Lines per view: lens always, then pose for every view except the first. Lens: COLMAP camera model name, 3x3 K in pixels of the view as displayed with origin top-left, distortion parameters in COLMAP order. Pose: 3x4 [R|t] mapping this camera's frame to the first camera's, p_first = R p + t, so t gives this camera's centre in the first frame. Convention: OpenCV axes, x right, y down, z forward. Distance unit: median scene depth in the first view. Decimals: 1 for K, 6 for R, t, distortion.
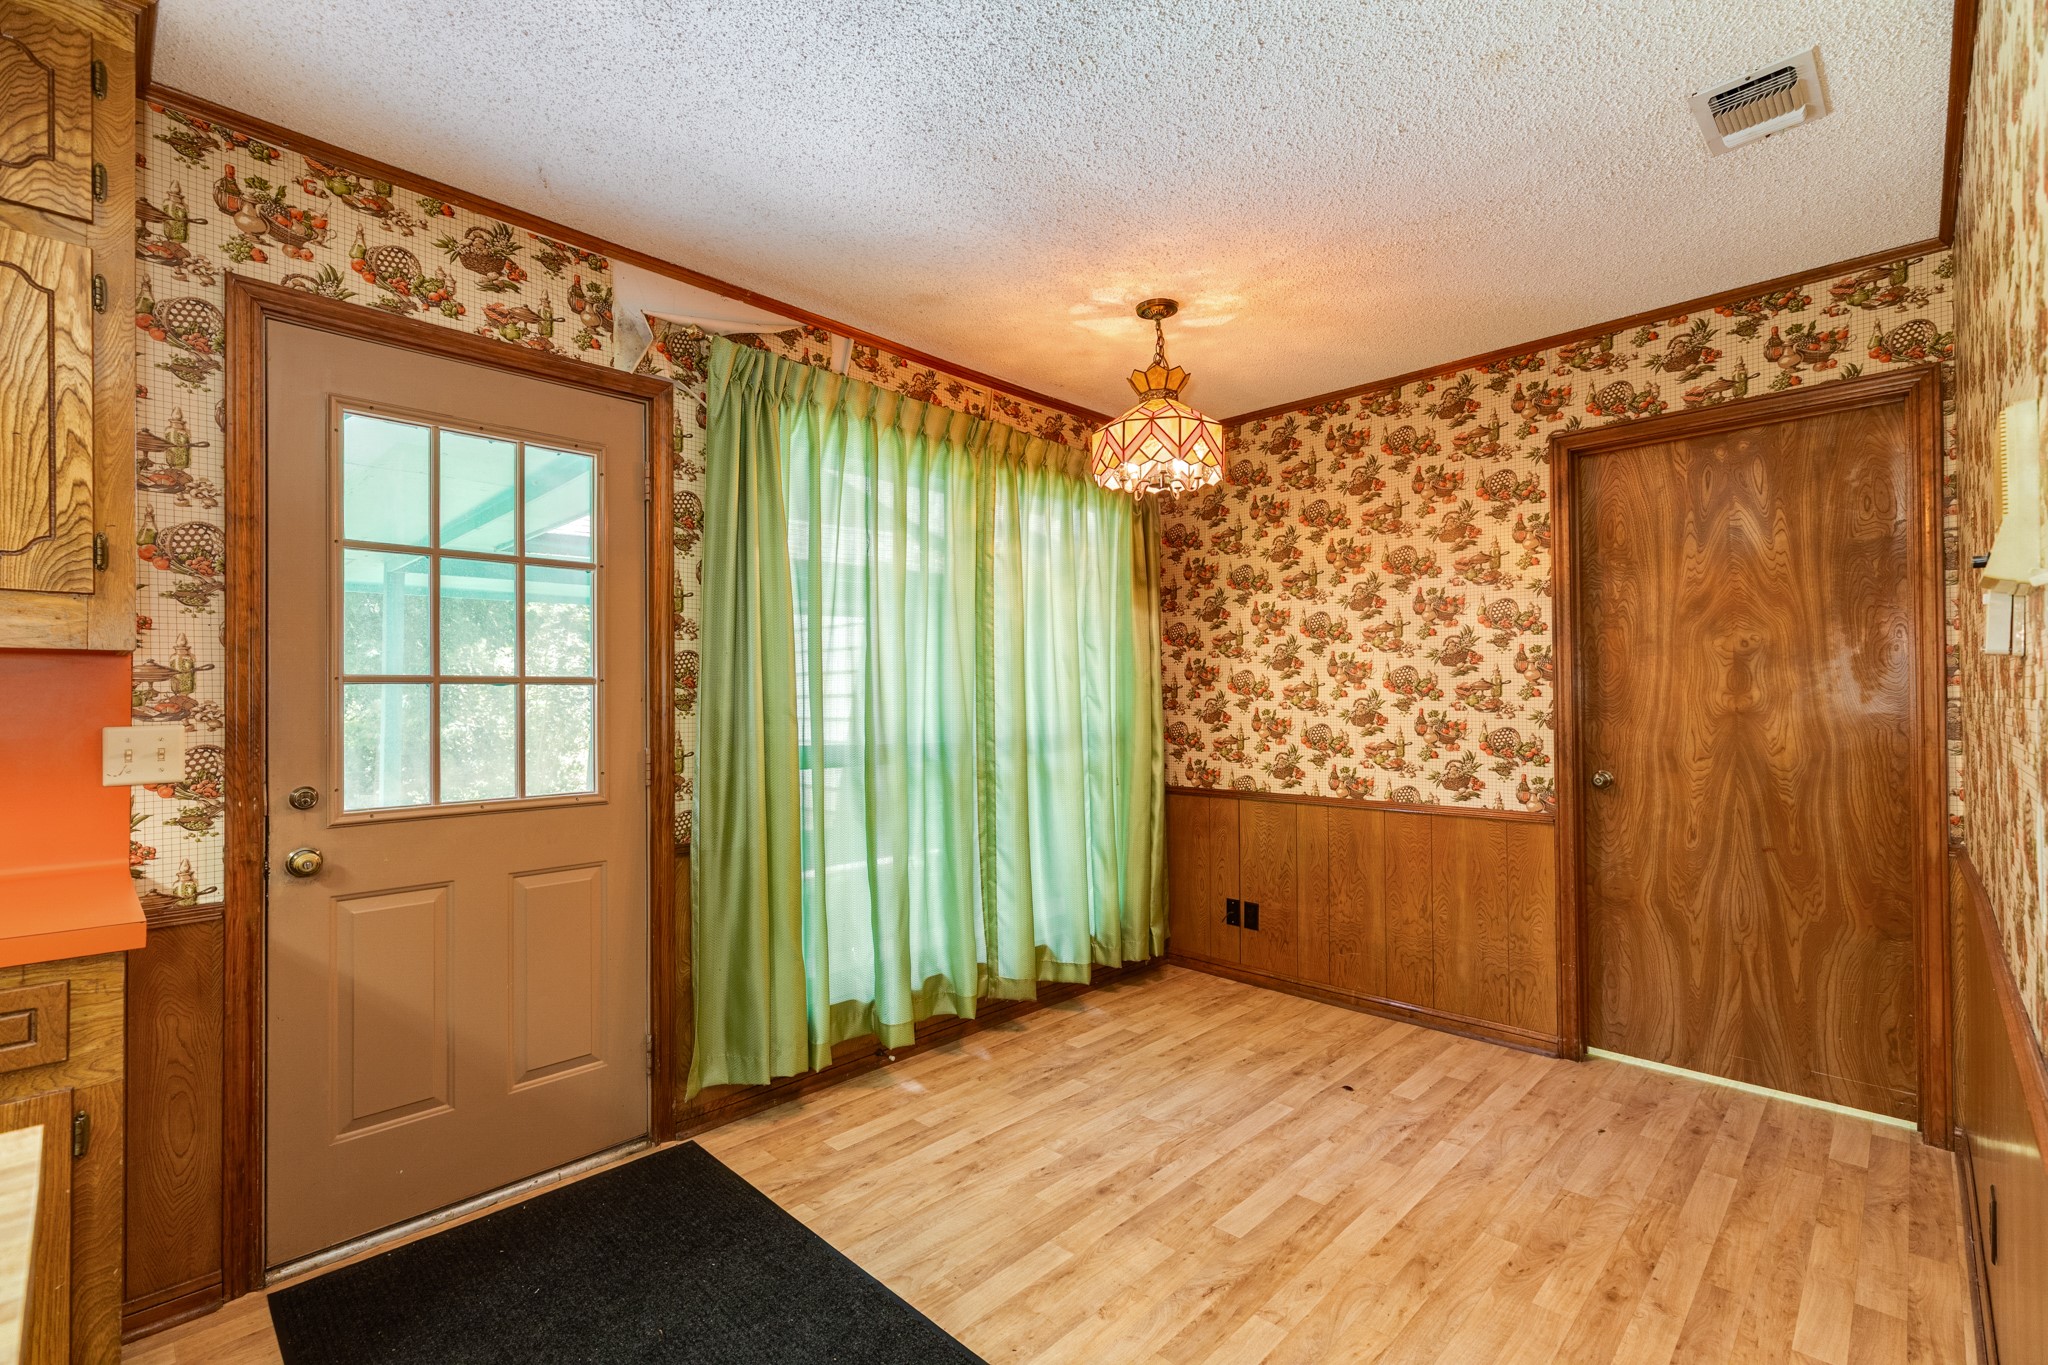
lens RADIAL K [[908.9, 0, 1023.7], [0, 908.9, 686.5], [0, 0, 1]] dist [0.006552, -0.000910]
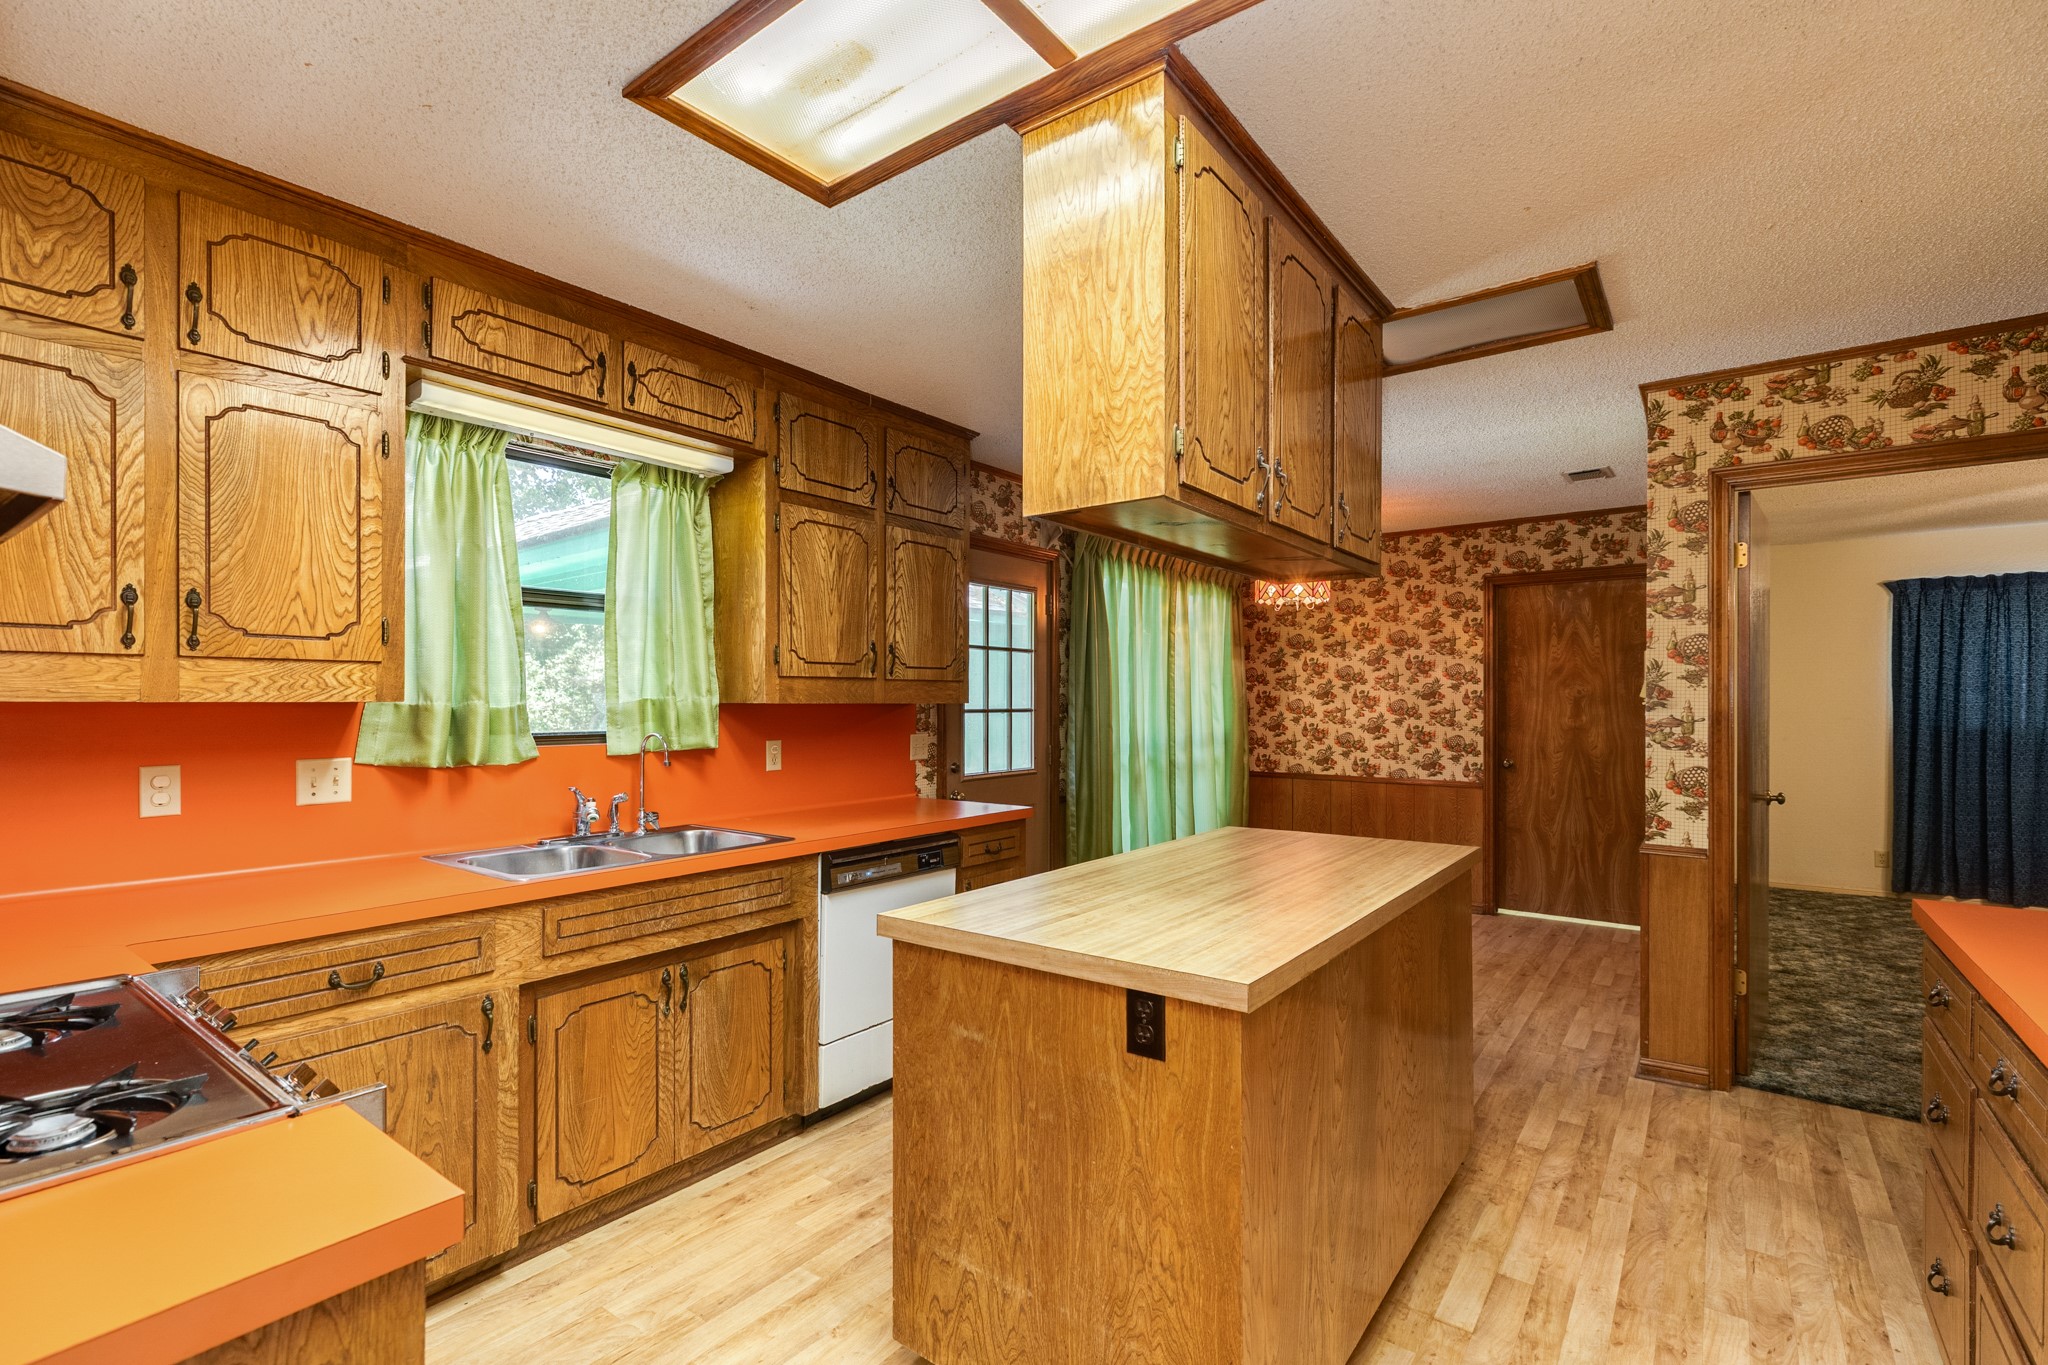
lens RADIAL K [[908.9, 0, 1028.7], [0, 908.9, 698.5], [0, 0, 1]] dist [0.006552, -0.000910]
pose [[0.992135, 0.008021, 0.124912, -0.539297], [-0.009422, 0.999899, 0.010634, -0.038784], [-0.124814, -0.011728, 0.992111, -0.681995]]
